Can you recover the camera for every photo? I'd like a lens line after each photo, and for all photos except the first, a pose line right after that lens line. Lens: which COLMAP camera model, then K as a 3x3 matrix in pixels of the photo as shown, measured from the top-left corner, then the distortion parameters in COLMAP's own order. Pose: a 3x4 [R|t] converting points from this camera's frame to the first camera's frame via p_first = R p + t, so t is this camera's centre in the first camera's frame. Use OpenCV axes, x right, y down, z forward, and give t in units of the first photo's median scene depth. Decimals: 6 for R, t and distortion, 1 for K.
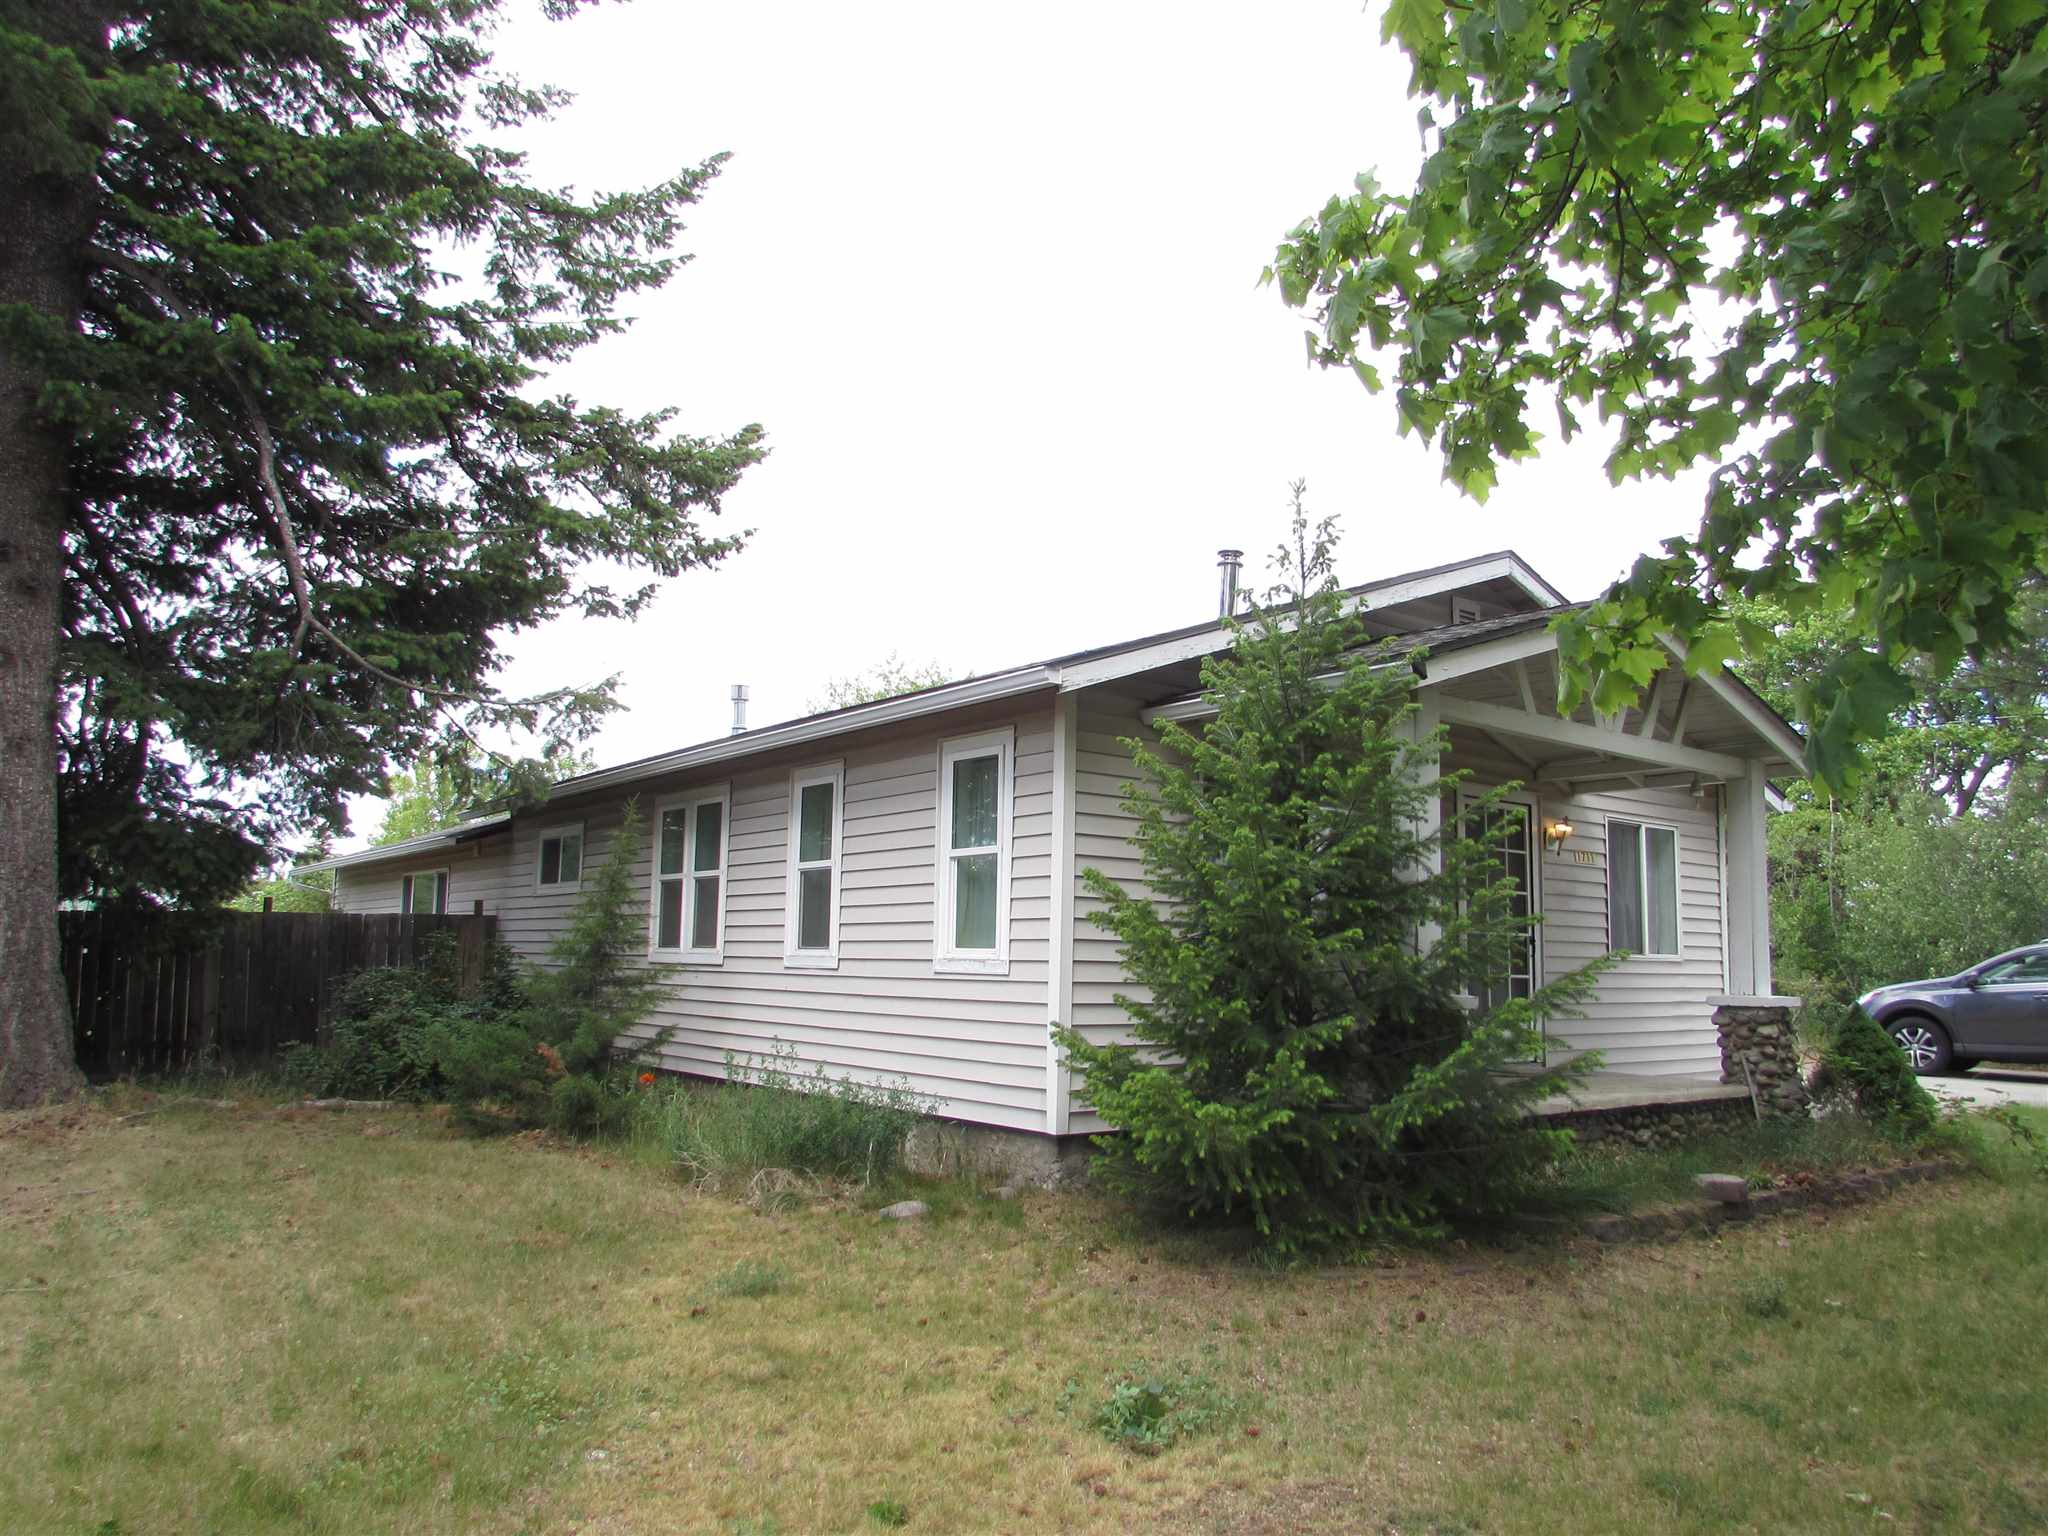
lens RADIAL K [[1441.3, 0, 1017.5], [0, 1441.3, 775.5], [0, 0, 1]] dist [-0.034562, 0.006271]
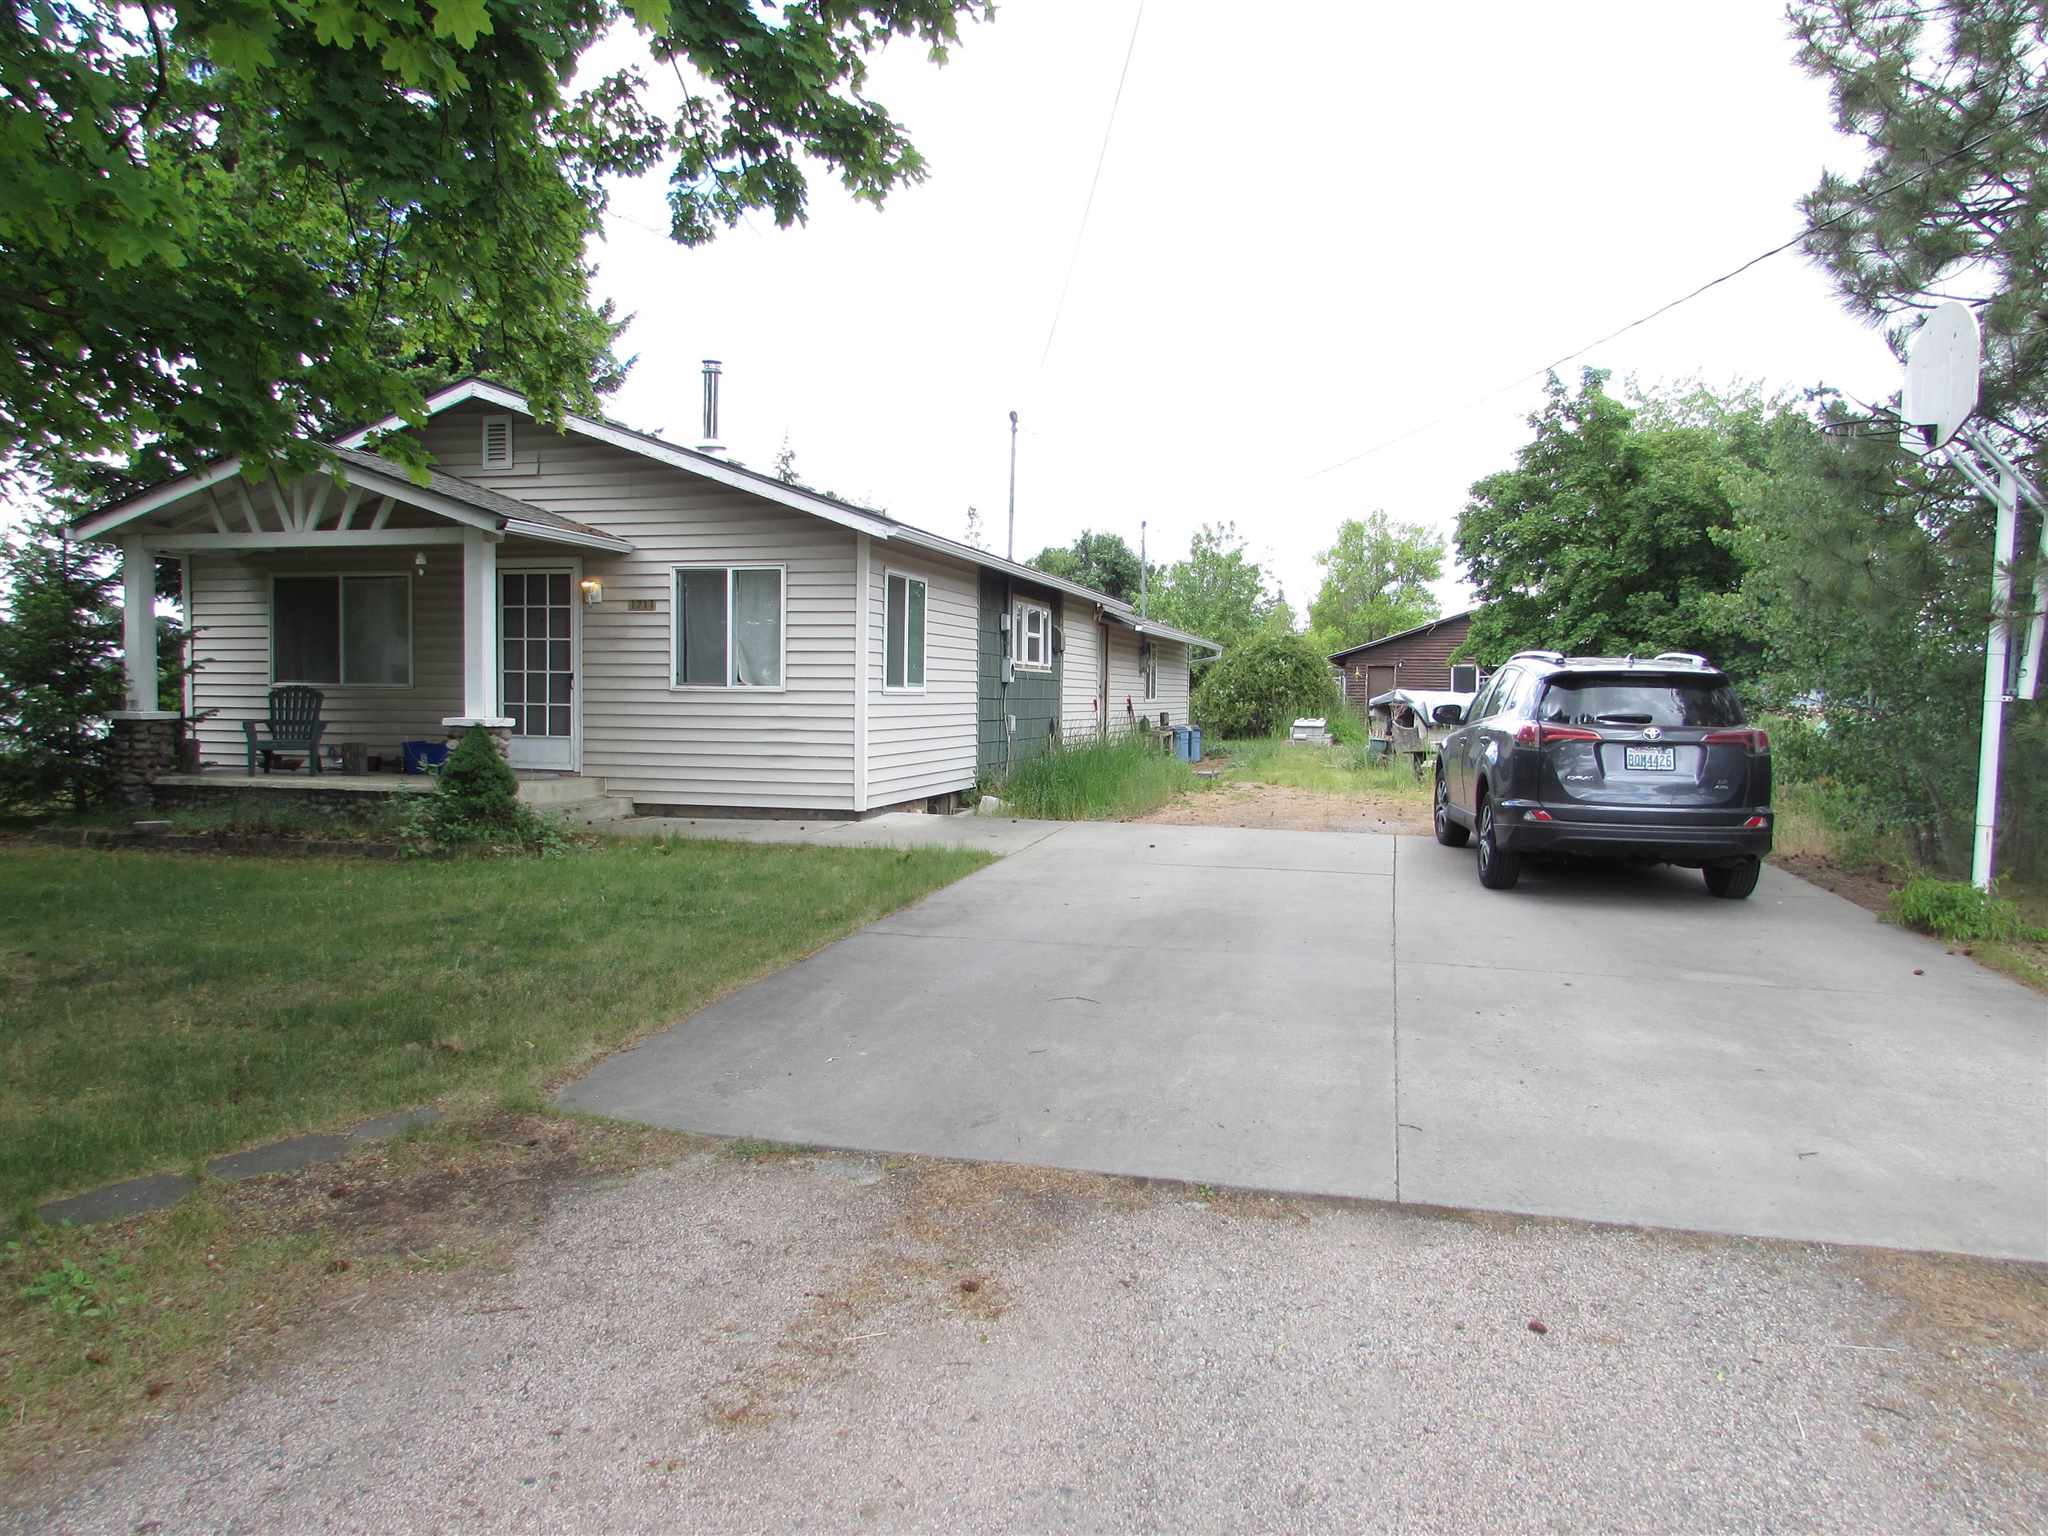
lens RADIAL K [[1441.3, 0, 1017.5], [0, 1441.3, 775.5], [0, 0, 1]] dist [-0.034562, 0.006271]
pose [[0.605114, 0.032042, -0.795494, 1.493916], [0.103437, 0.987557, 0.118459, 0.085920], [0.789391, -0.153965, 0.594270, 0.509137]]
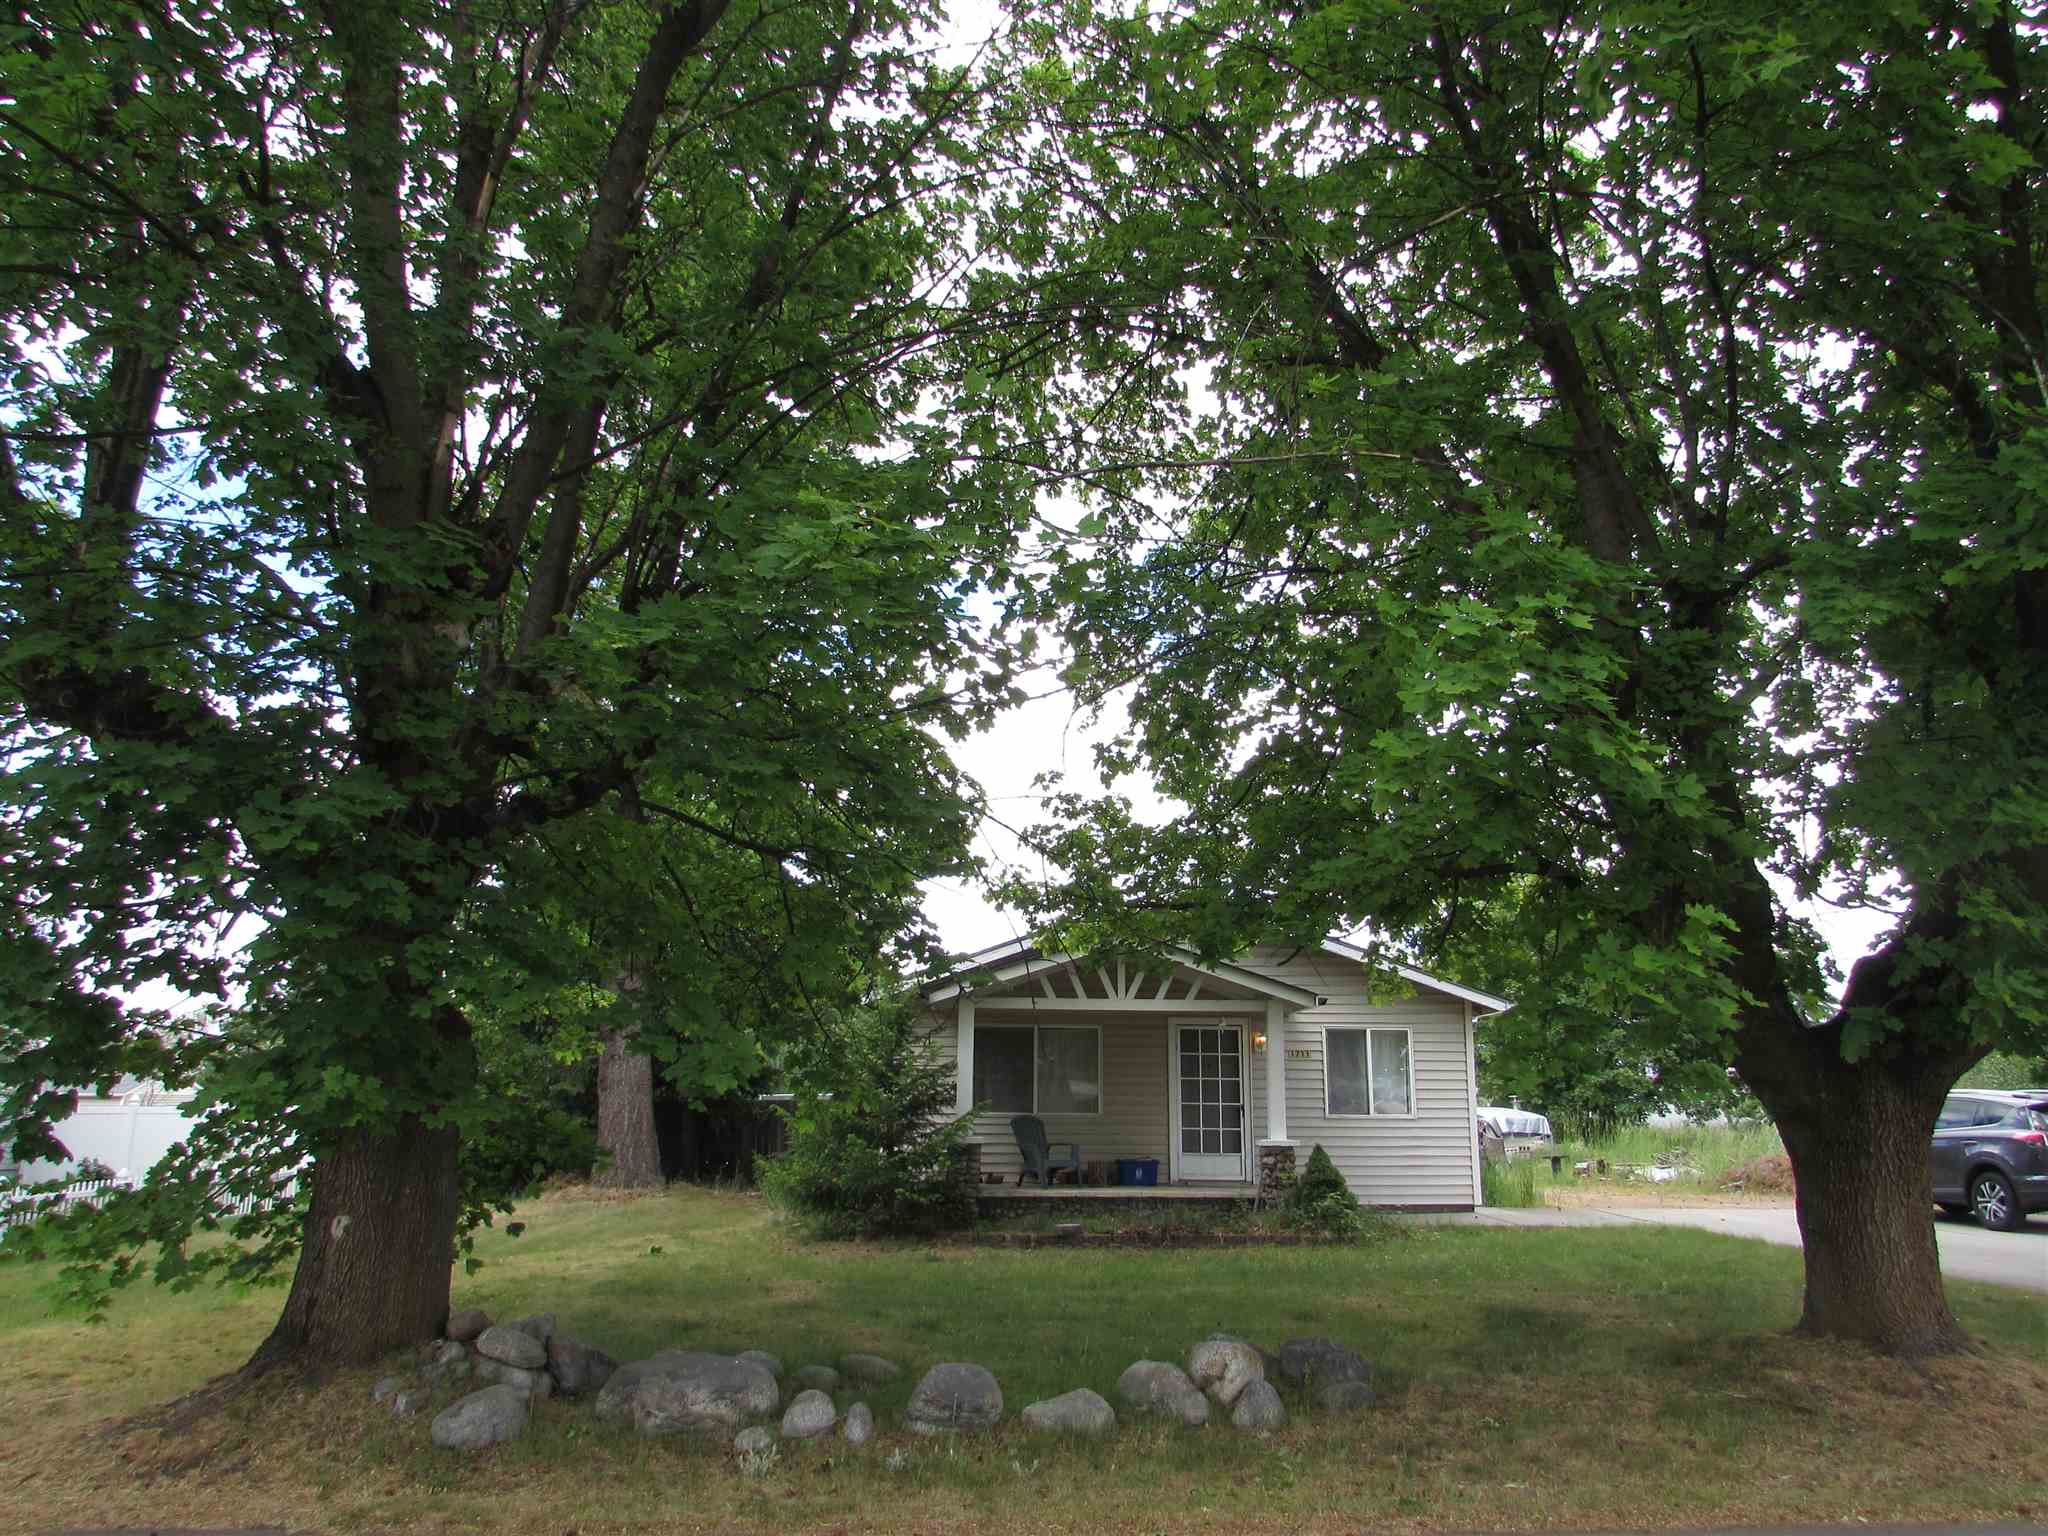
lens RADIAL K [[1441.3, 0, 1017.5], [0, 1441.3, 775.5], [0, 0, 1]] dist [-0.034562, 0.006271]
pose [[0.810051, -0.146620, -0.567733, 1.079834], [0.083144, 0.987171, -0.136310, -0.057448], [0.580435, 0.063214, 0.811849, -0.509451]]
